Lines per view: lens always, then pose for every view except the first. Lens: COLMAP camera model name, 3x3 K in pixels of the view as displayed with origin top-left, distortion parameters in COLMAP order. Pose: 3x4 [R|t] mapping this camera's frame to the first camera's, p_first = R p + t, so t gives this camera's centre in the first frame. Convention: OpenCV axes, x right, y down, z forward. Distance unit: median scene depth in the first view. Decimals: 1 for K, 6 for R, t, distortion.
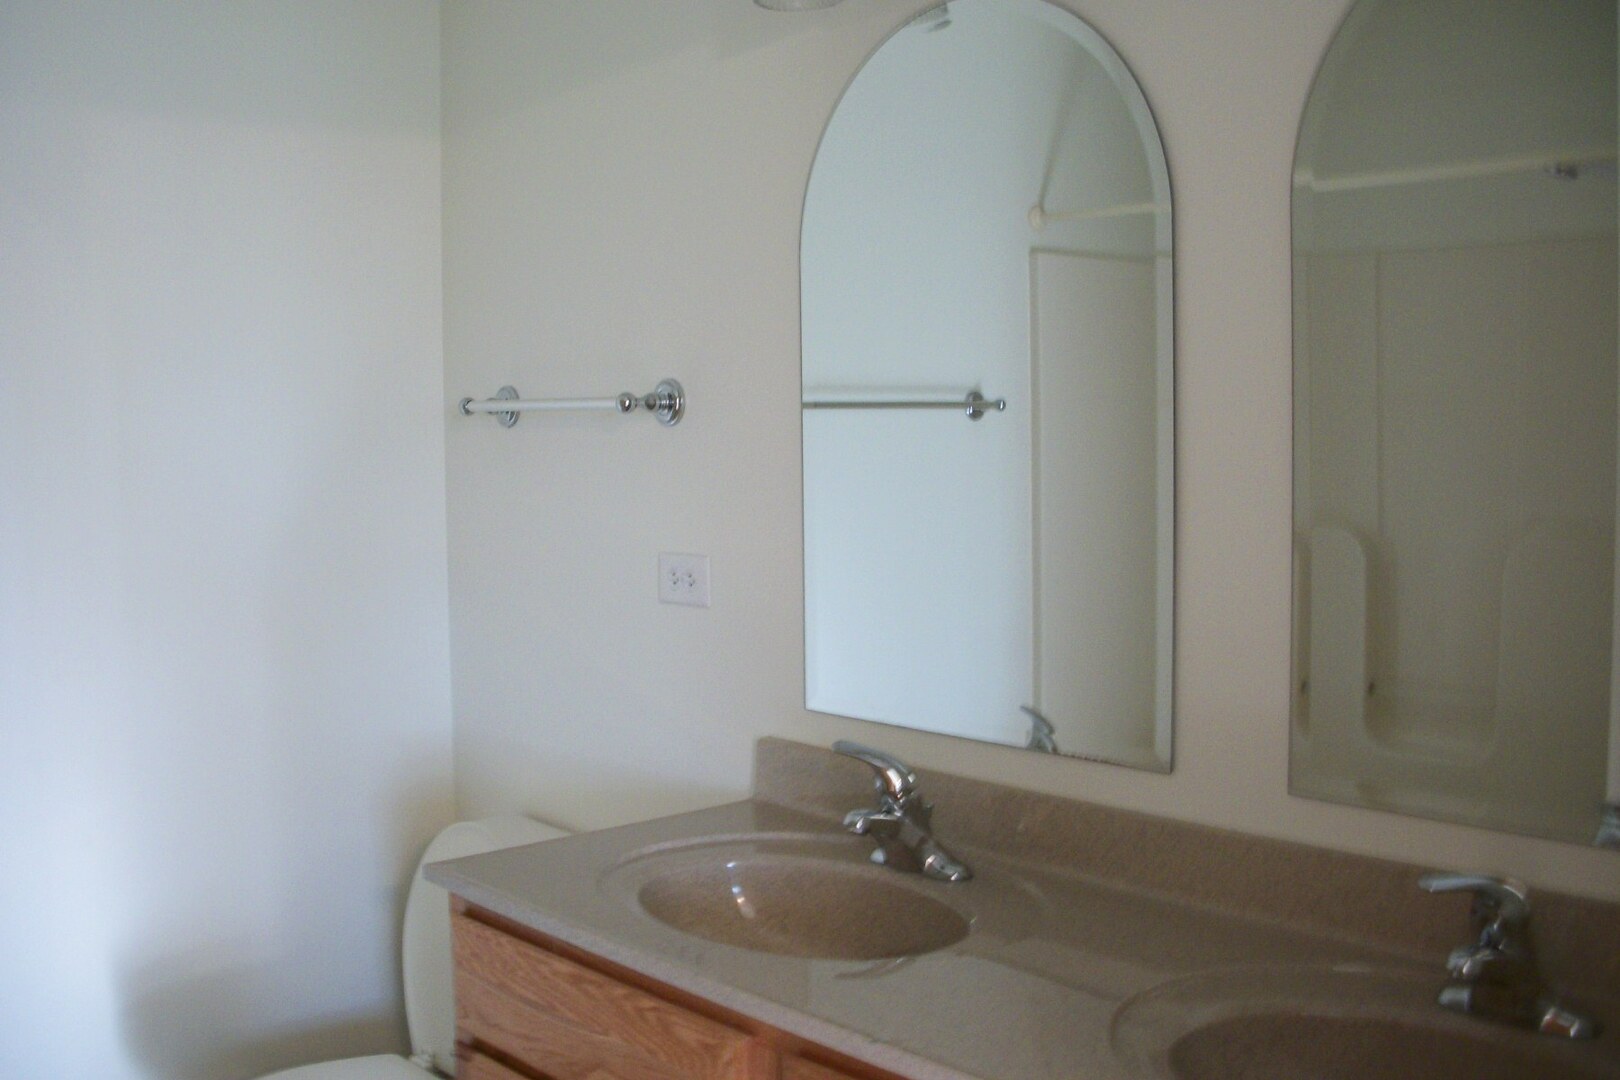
lens RADIAL K [[1653.5, 0, 810.0], [0, 1653.5, 540.0], [0, 0, 1]] dist [-0.226873, 0.225277]
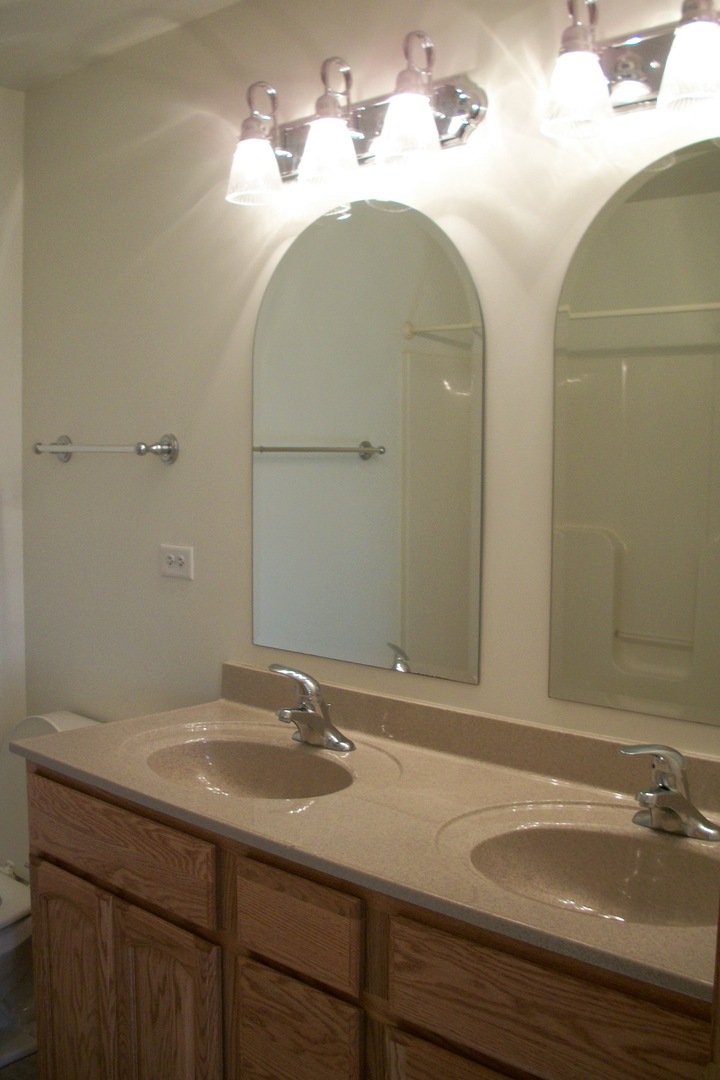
lens RADIAL K [[1102.3, 0, 360.0], [0, 1102.3, 540.0], [0, 0, 1]] dist [-0.226873, 0.225277]
pose [[0.995777, 0.011392, 0.091090, 0.003348], [-0.011915, 0.999916, 0.005196, -0.005061], [-0.091024, -0.006259, 0.995829, -0.067227]]
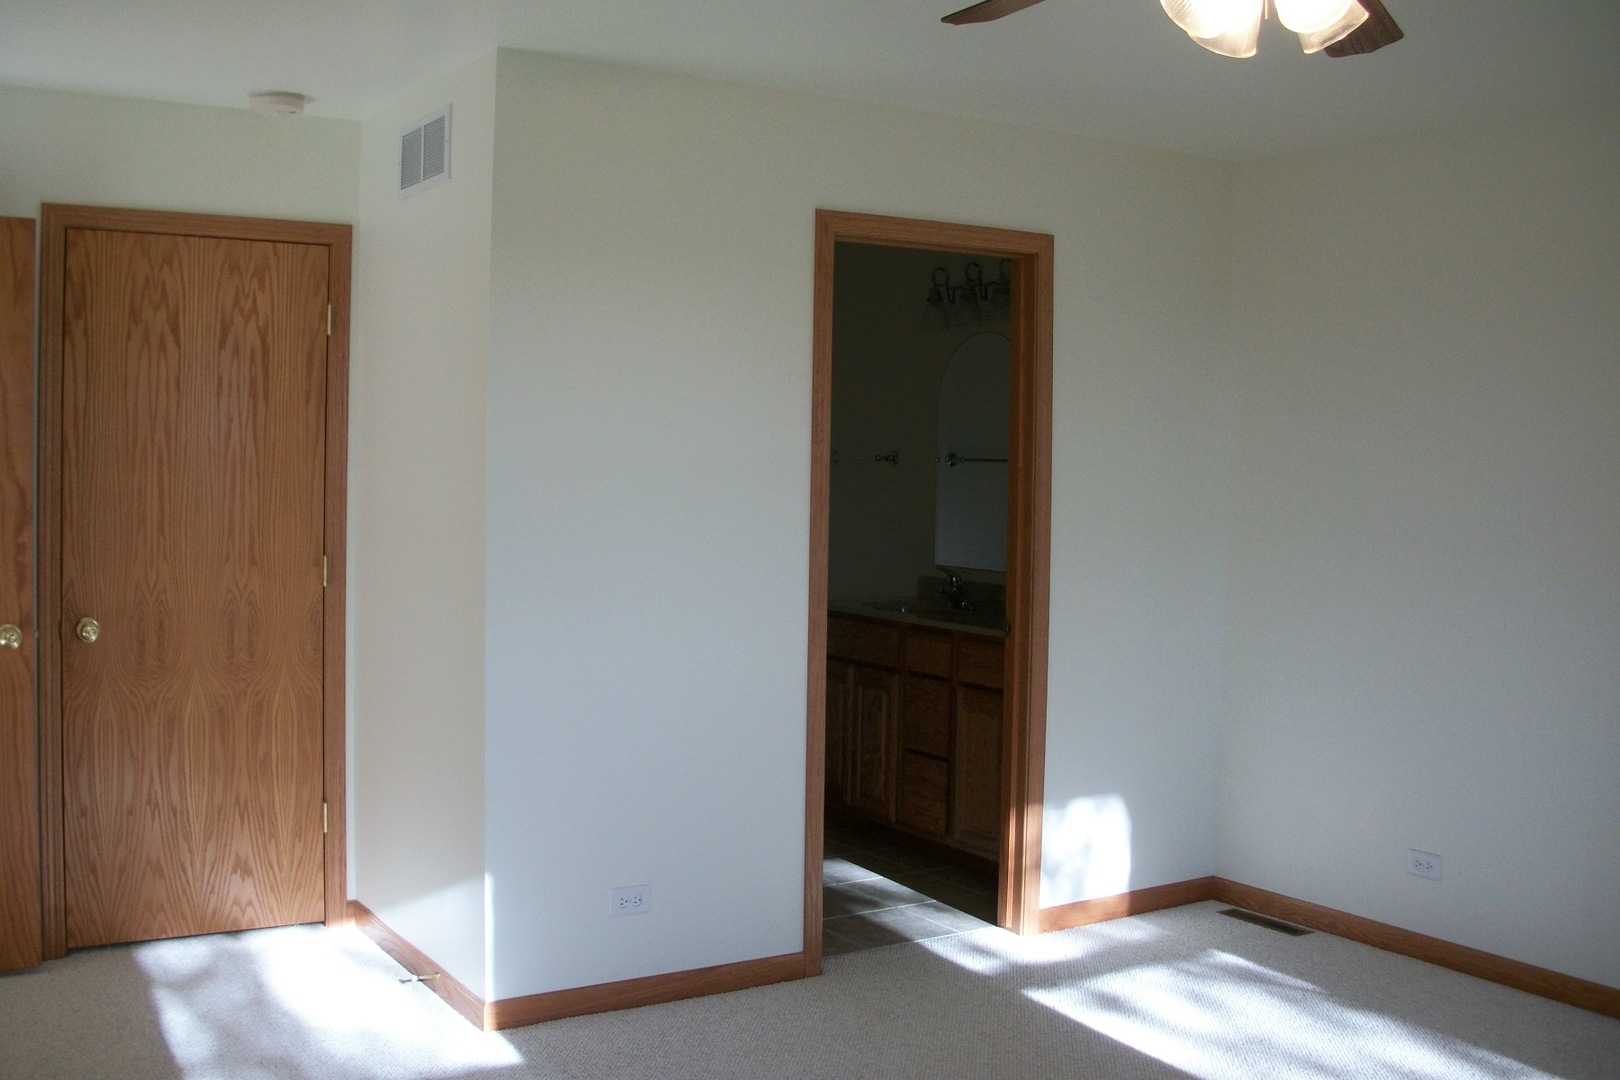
lens RADIAL K [[1653.5, 0, 810.0], [0, 1653.5, 540.0], [0, 0, 1]] dist [-0.226873, 0.225277]
pose [[0.984434, 0.031401, -0.172929, 0.331938], [-0.035859, 0.999099, -0.022714, 0.156467], [0.172060, 0.028562, 0.984672, -2.243252]]
